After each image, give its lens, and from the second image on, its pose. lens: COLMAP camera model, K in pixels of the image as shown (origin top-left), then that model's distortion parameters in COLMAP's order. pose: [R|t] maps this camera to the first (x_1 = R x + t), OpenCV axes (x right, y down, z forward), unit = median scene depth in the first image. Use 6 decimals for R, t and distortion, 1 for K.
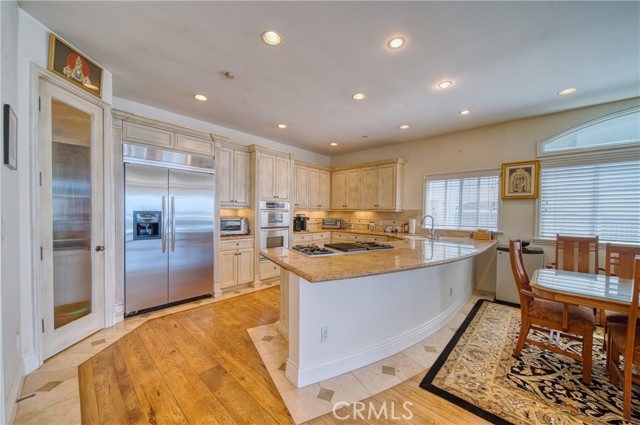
lens RADIAL K [[233.4, 0, 321.2], [0, 233.4, 218.8], [0, 0, 1]] dist [0.000626, -0.000181]
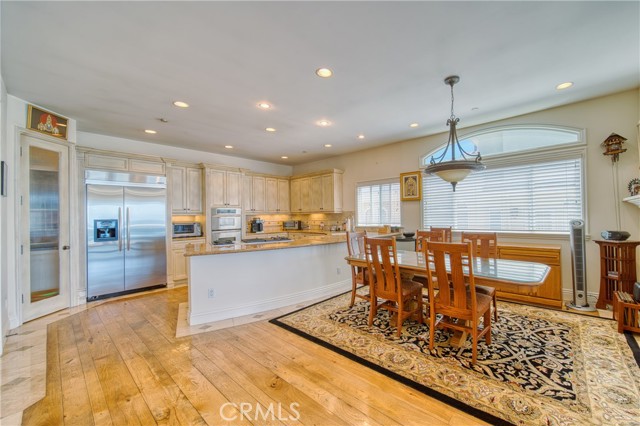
lens RADIAL K [[256.0, 0, 350.1], [0, 256.0, 214.0], [0, 0, 1]] dist [0.016822, -0.004100]
pose [[0.998809, -0.032414, 0.036456, 0.472750], [0.033561, 0.998946, -0.031322, 0.022998], [-0.035403, 0.032508, 0.998844, -0.416172]]
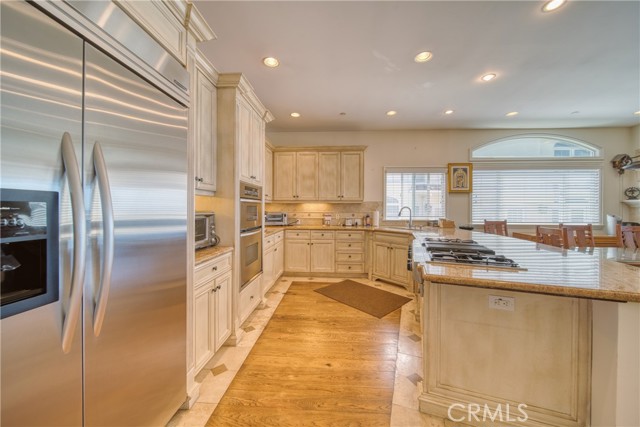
lens RADIAL K [[232.1, 0, 319.8], [0, 232.1, 209.8], [0, 0, 1]] dist [0.001074, 0.000091]
pose [[0.776340, -0.013878, 0.630162, -0.528151], [0.022337, 0.999735, -0.005501, -0.004902], [-0.629918, 0.018347, 0.776445, 0.530298]]
